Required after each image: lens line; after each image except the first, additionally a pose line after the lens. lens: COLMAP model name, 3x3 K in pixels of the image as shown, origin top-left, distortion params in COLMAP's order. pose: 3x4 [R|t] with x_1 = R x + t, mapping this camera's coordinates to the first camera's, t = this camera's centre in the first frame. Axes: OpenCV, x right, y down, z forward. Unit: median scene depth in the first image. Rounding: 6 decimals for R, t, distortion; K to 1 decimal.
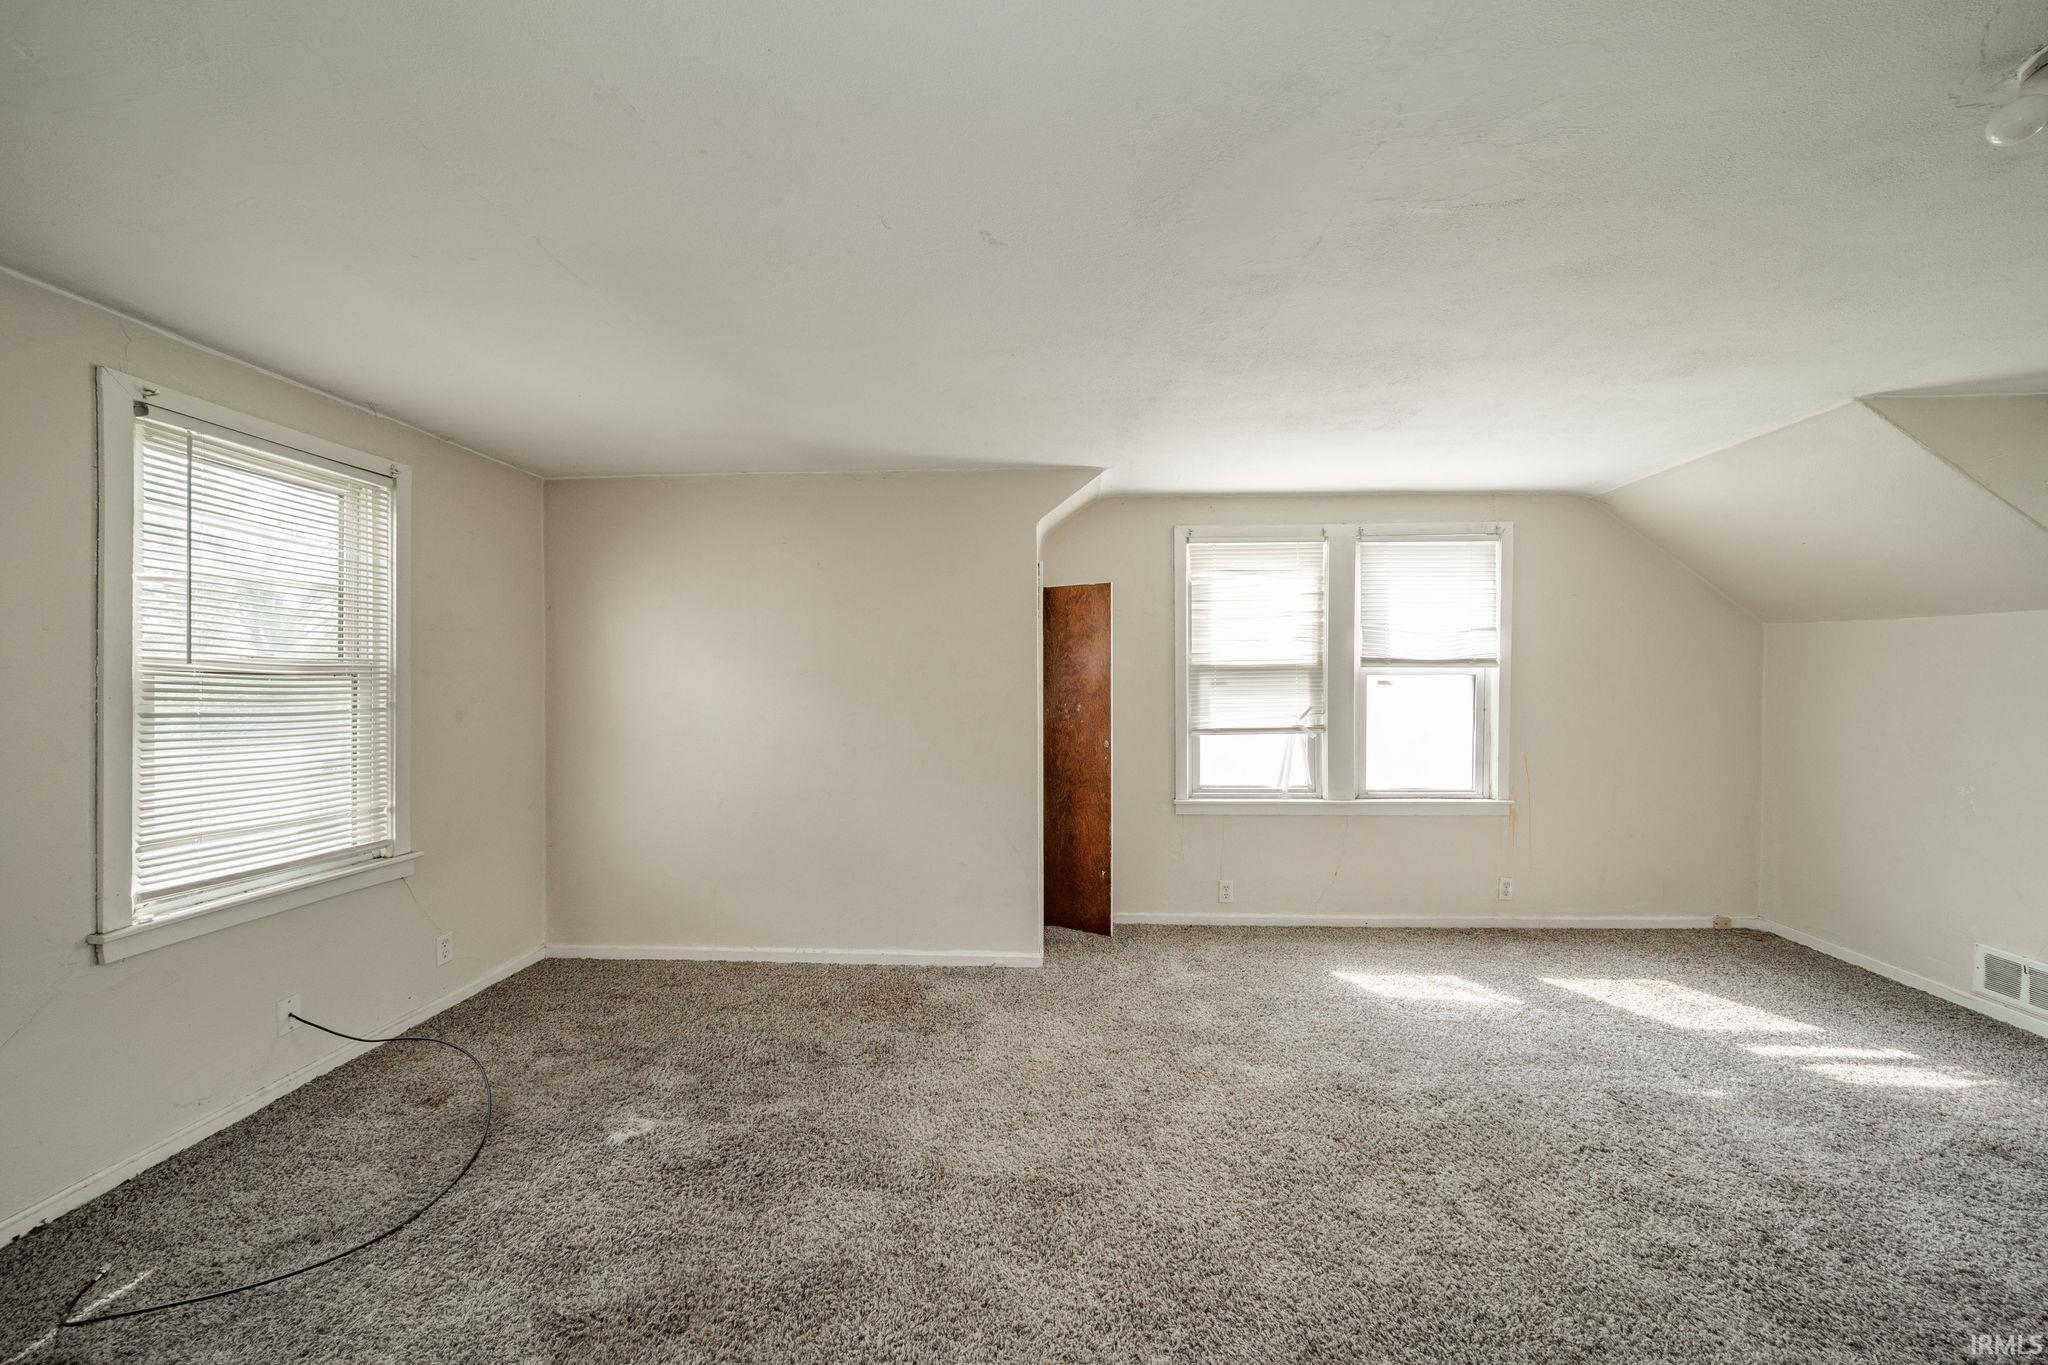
lens RADIAL K [[709.0, 0, 1025.9], [0, 709.0, 679.2], [0, 0, 1]] dist [-0.001309, -0.000502]
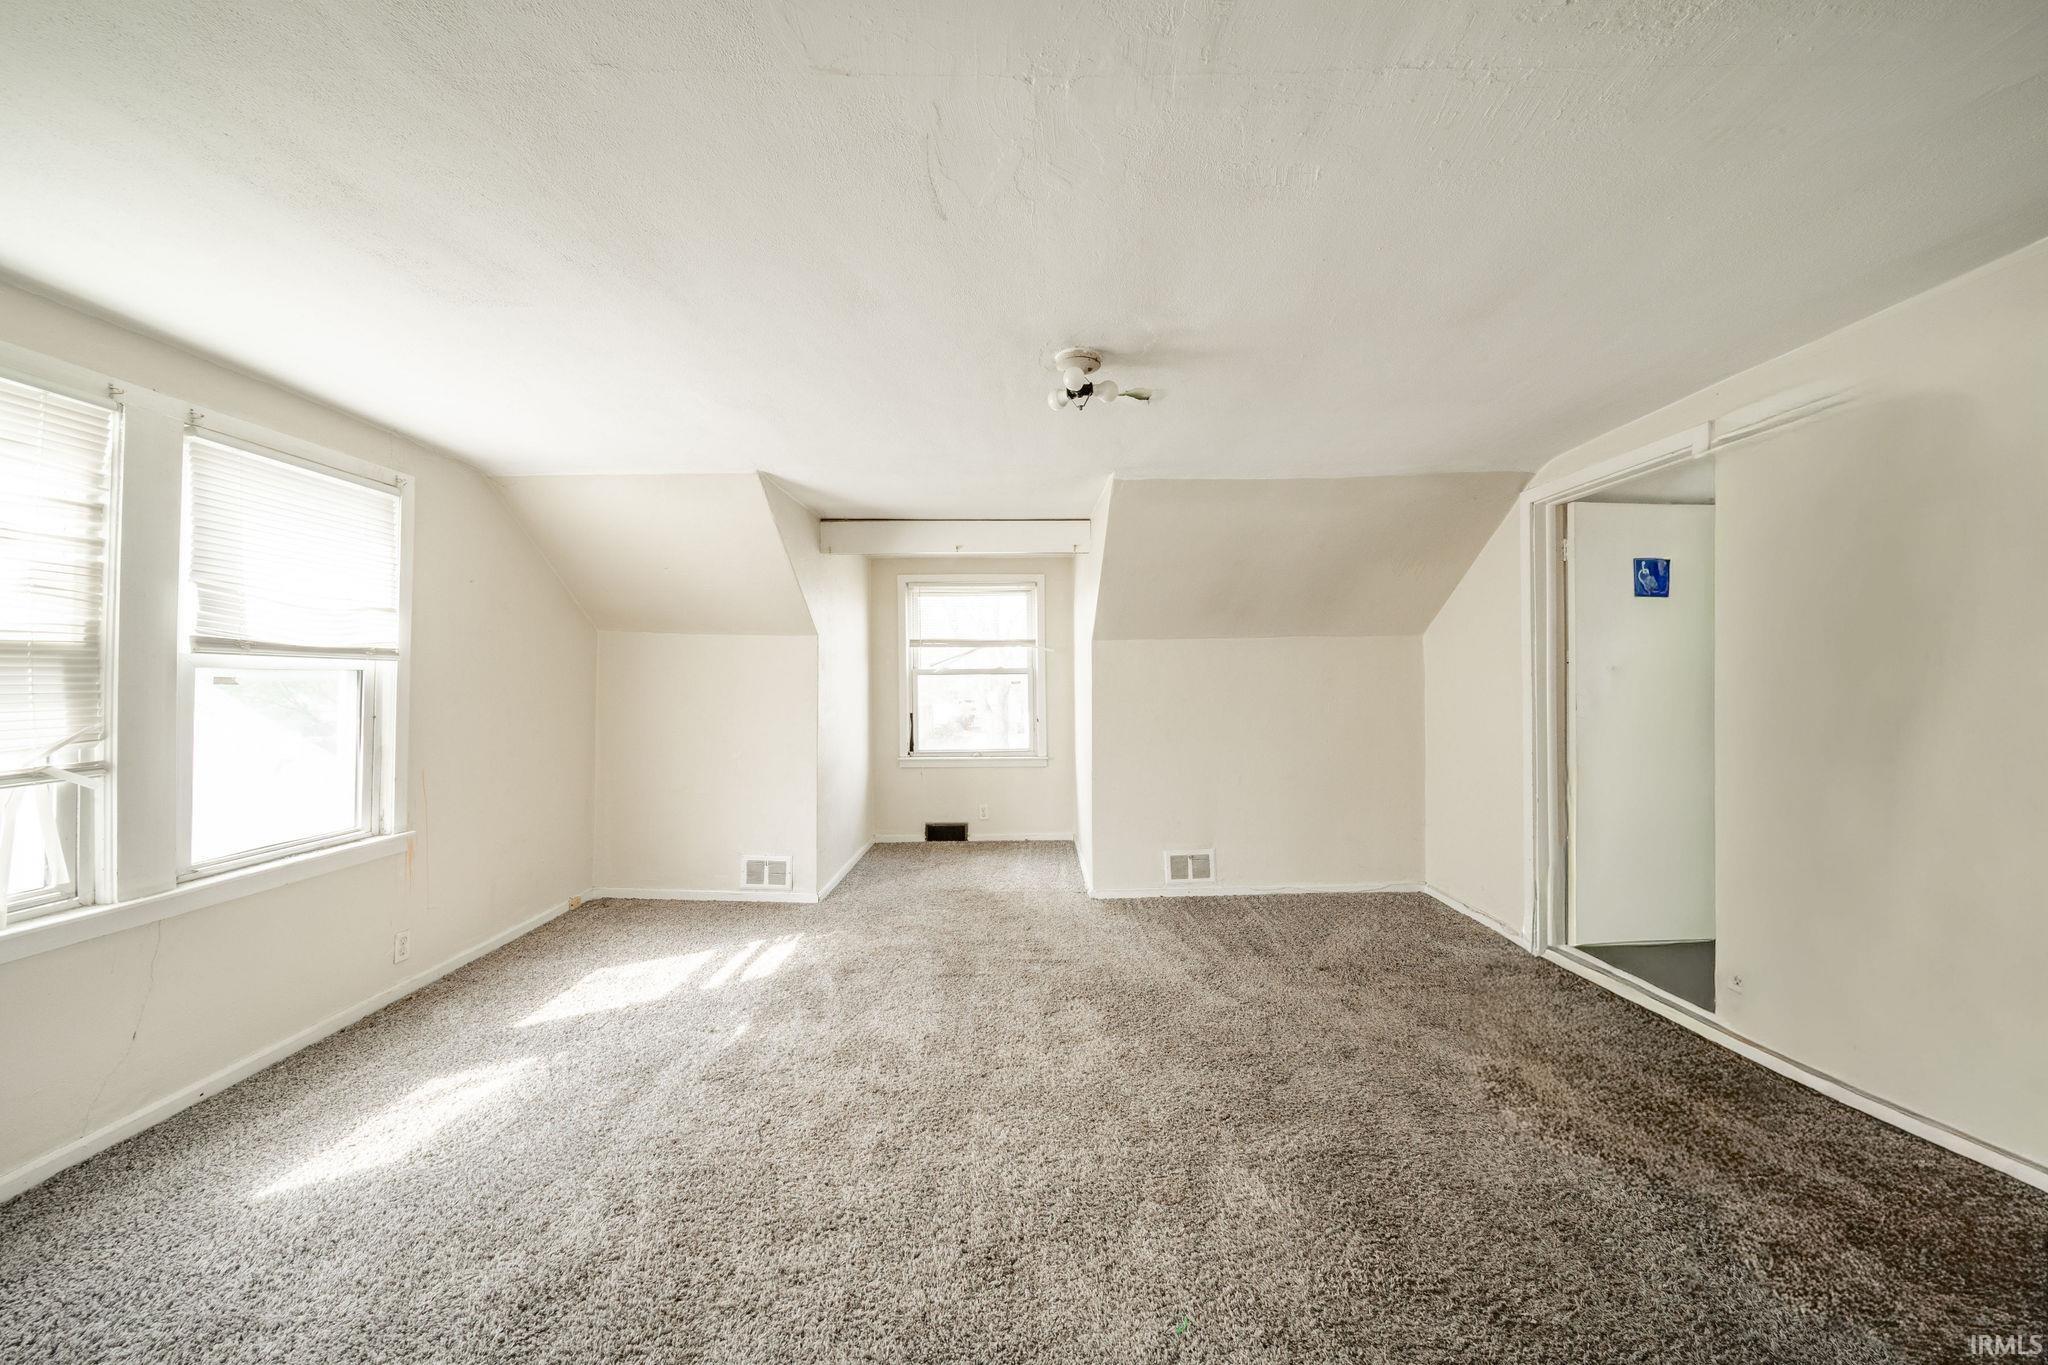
lens RADIAL K [[709.0, 0, 1025.9], [0, 709.0, 679.2], [0, 0, 1]] dist [-0.001309, -0.000502]
pose [[-0.059887, 0.006375, 0.998185, -0.141311], [-0.002192, 0.999976, -0.006518, 0.006325], [-0.998203, -0.002579, -0.059871, 0.364495]]
